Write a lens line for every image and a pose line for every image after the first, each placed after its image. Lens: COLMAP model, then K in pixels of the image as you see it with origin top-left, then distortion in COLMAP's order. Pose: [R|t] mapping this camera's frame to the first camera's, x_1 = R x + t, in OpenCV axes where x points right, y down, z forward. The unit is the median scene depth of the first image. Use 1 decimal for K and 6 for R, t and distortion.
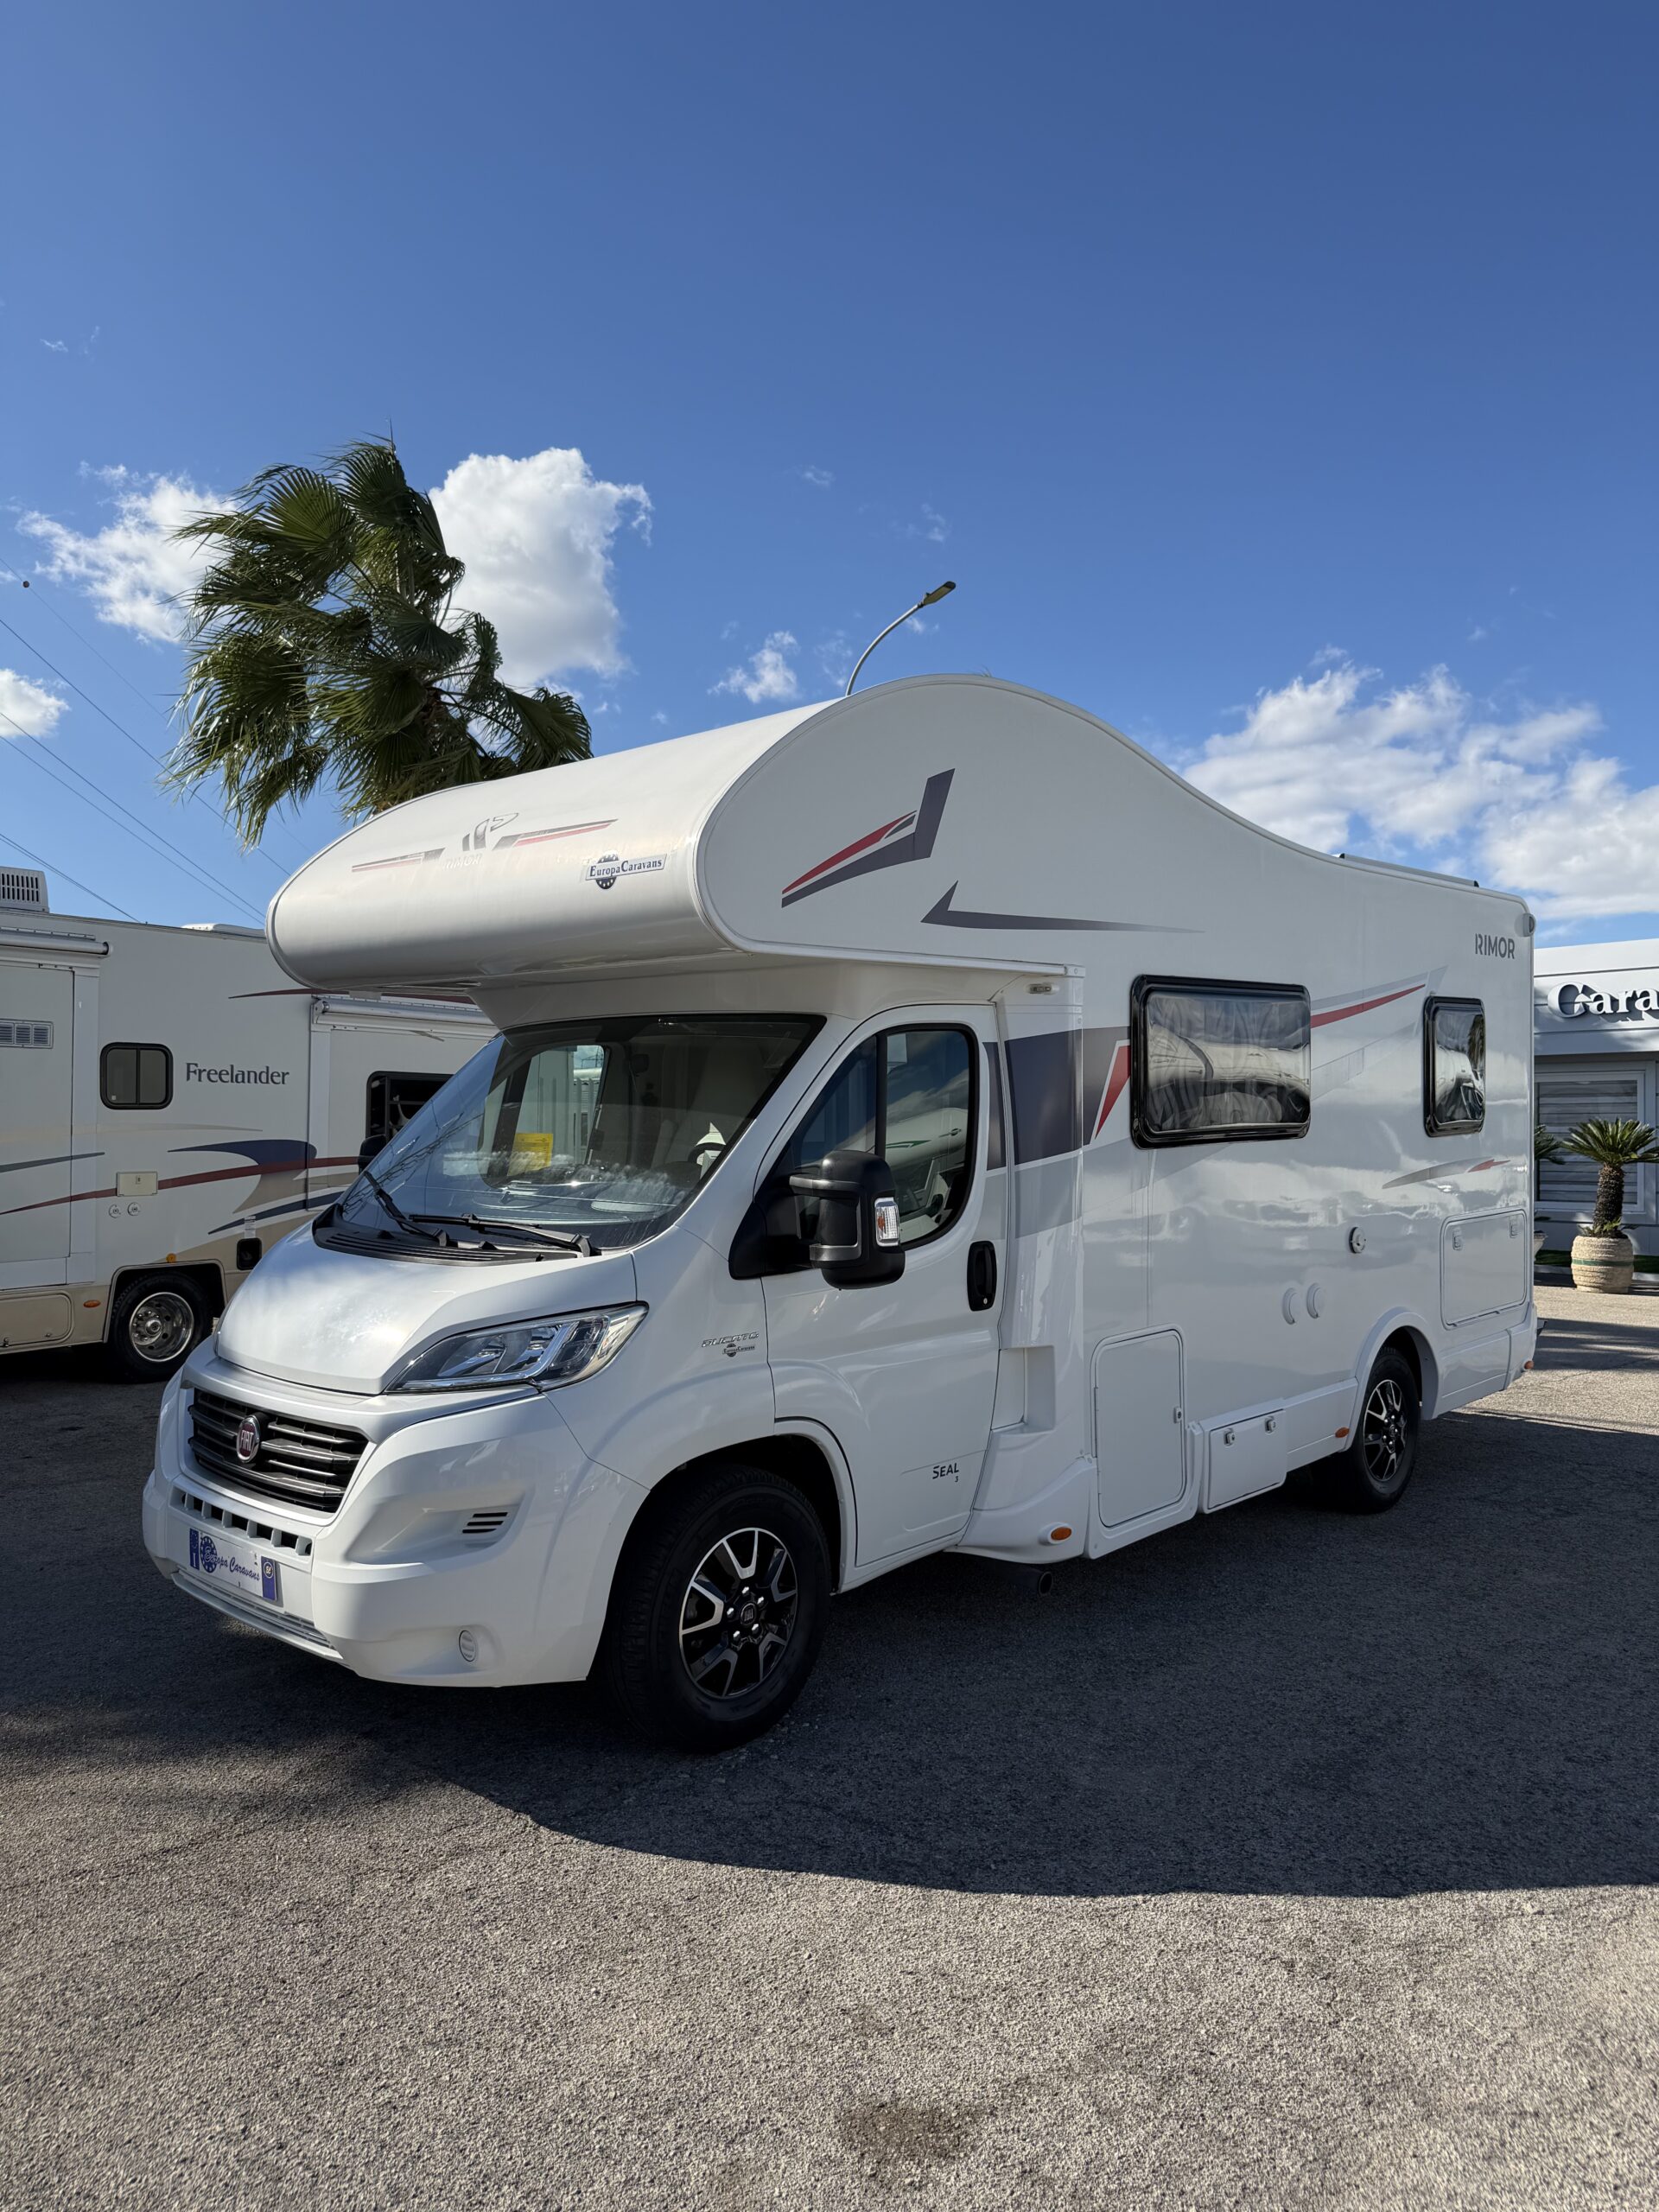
lens RADIAL K [[1587.5, 0, 823.9], [0, 1587.5, 1100.4], [0, 0, 1]] dist [-0.005157, -0.004261]
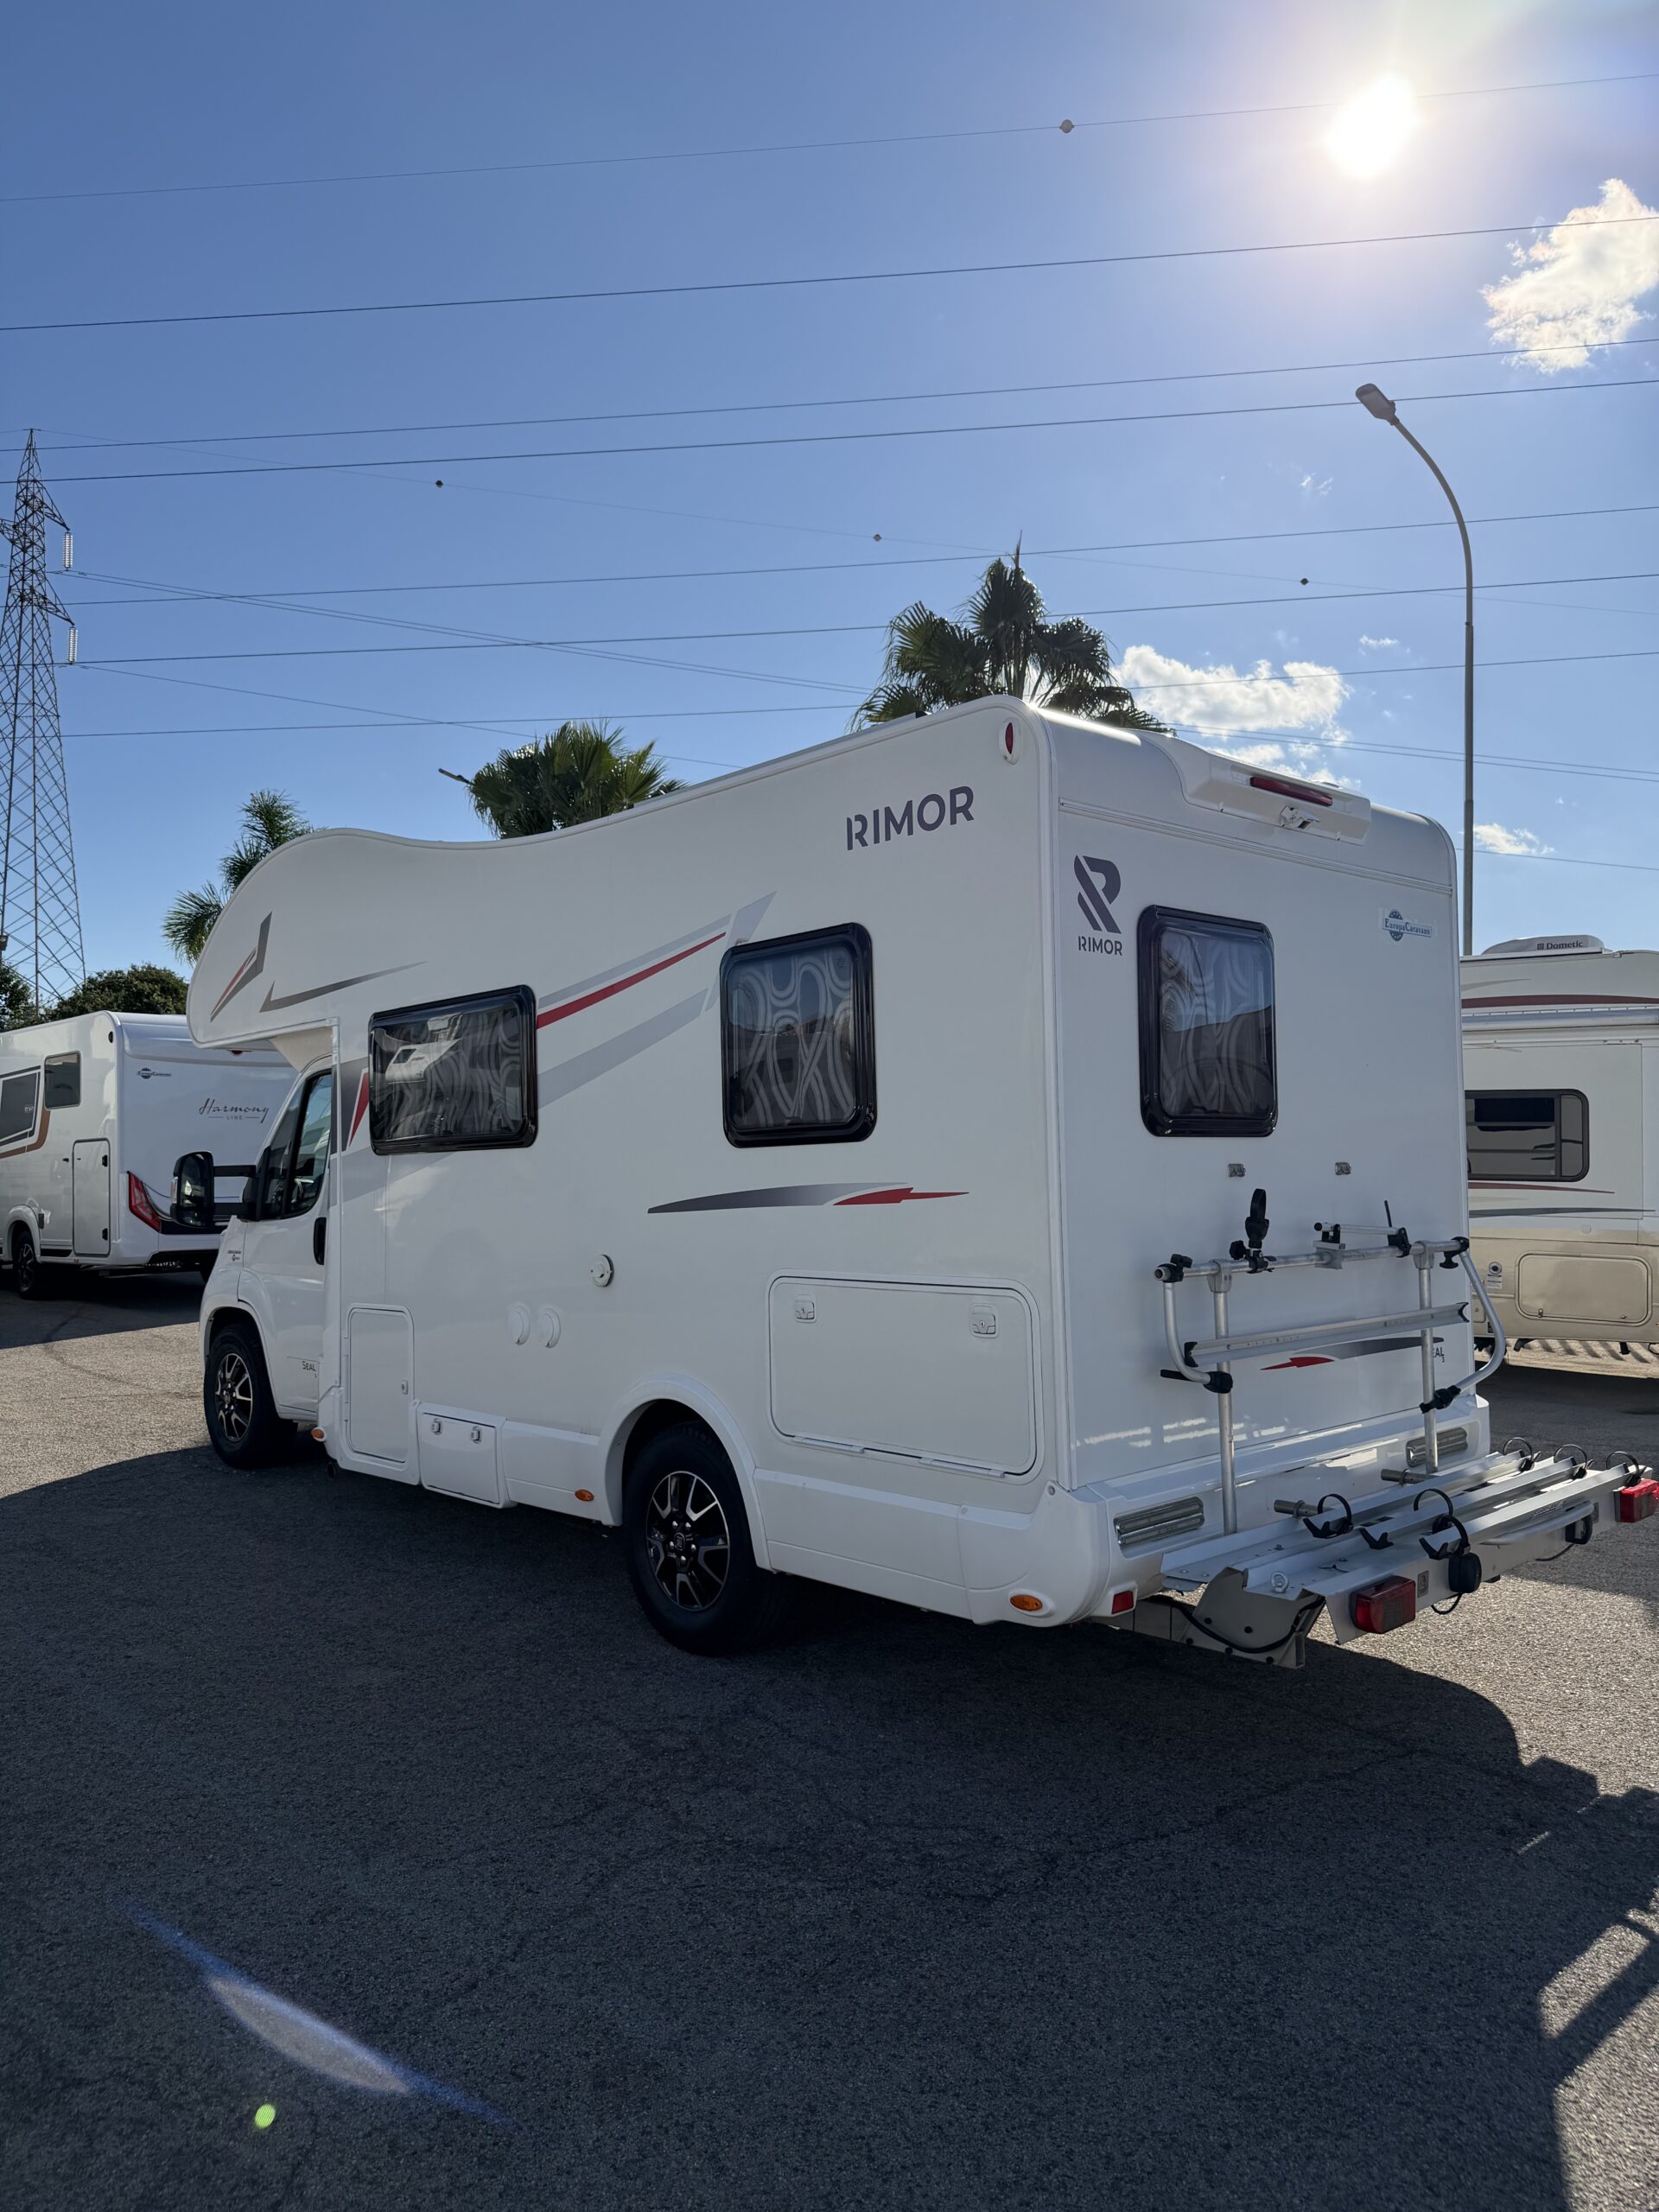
lens RADIAL K [[1587.5, 0, 823.9], [0, 1587.5, 1100.4], [0, 0, 1]] dist [-0.005157, -0.004261]
pose [[-0.061892, -0.023172, -0.997814, 1.413217], [0.019260, 0.999517, -0.024406, 0.025090], [0.997897, -0.020728, -0.061416, 1.430116]]
